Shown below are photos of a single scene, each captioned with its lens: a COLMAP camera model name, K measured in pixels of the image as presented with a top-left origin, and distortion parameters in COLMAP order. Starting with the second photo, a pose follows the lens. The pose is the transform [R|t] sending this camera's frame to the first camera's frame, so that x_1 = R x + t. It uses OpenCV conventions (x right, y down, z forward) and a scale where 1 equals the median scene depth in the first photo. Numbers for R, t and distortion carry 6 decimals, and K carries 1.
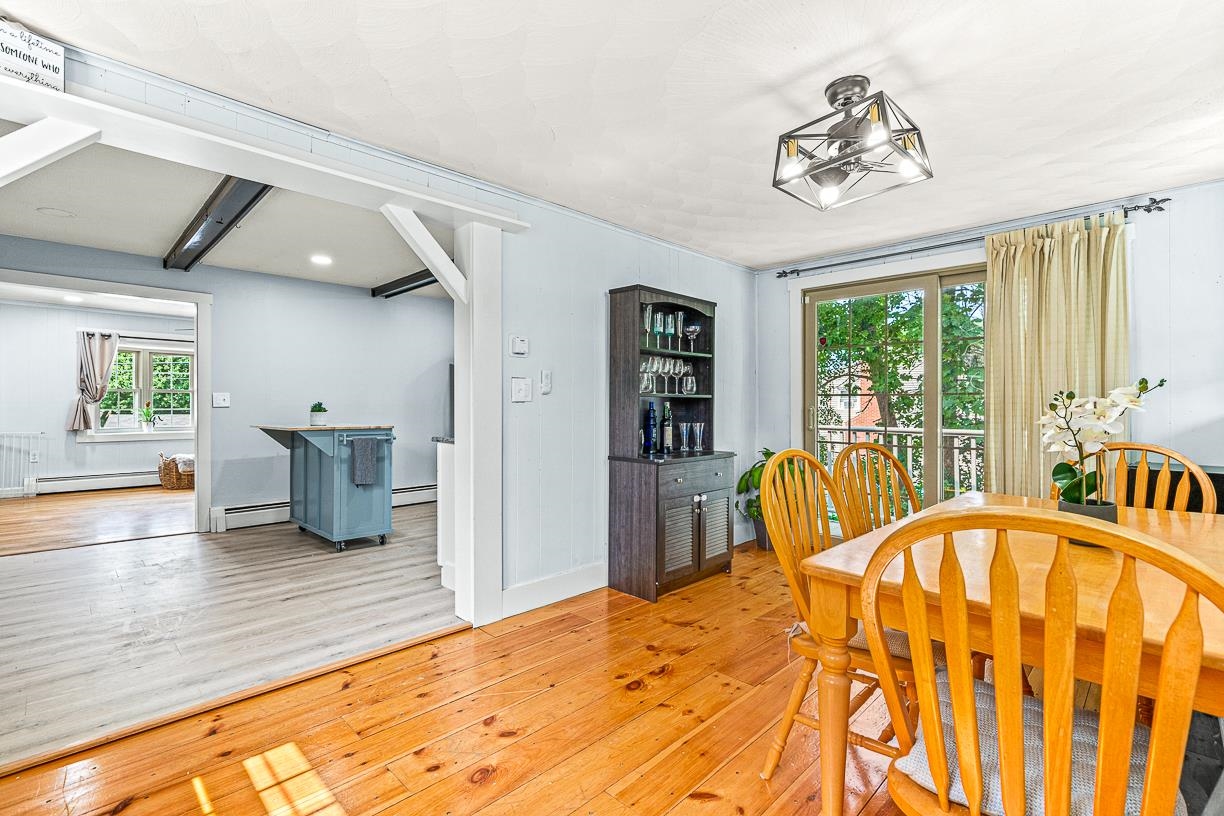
lens RADIAL K [[556.7, 0, 616.9], [0, 556.7, 408.4], [0, 0, 1]] dist [0.002568, 0.000176]
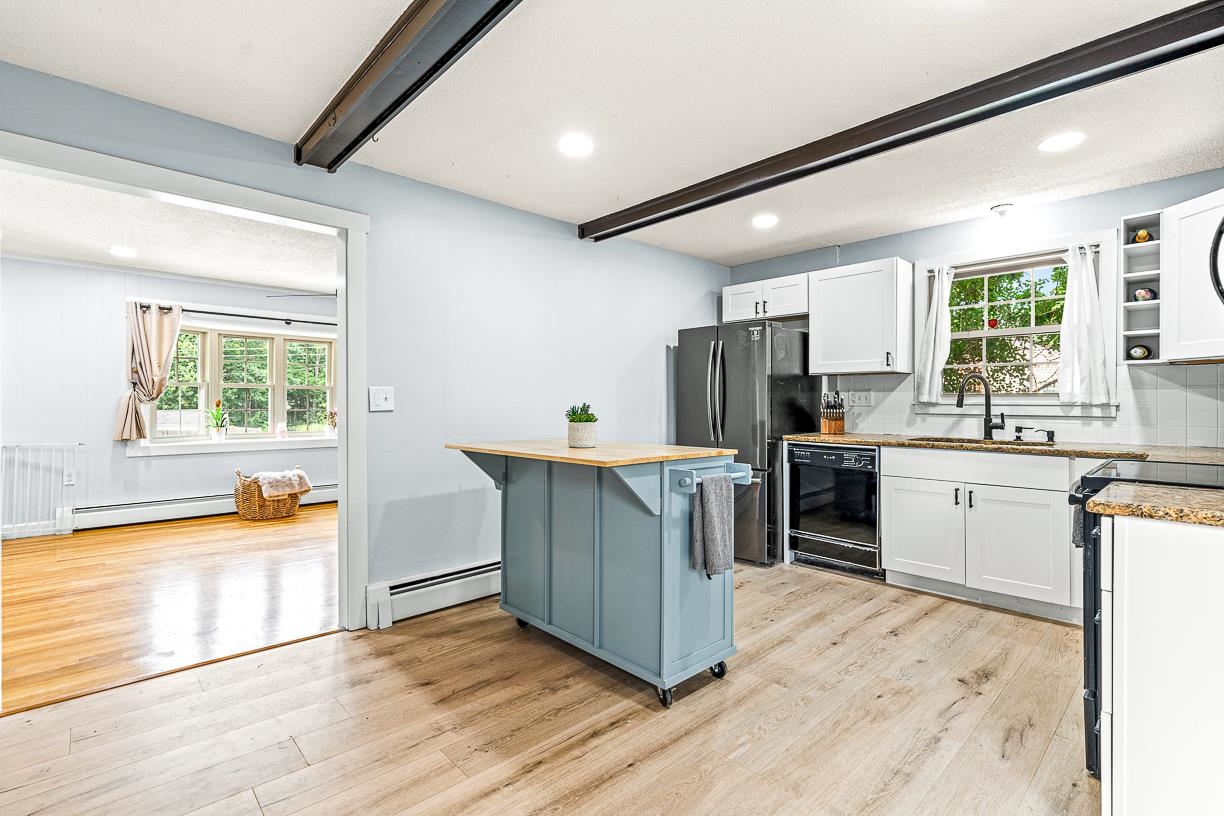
lens RADIAL K [[556.7, 0, 616.9], [0, 556.7, 408.4], [0, 0, 1]] dist [0.002568, 0.000176]
pose [[0.999566, 0.002588, -0.029360, -0.317248], [-0.002461, 0.999987, 0.004381, -0.005923], [0.029371, -0.004306, 0.999559, 0.301876]]
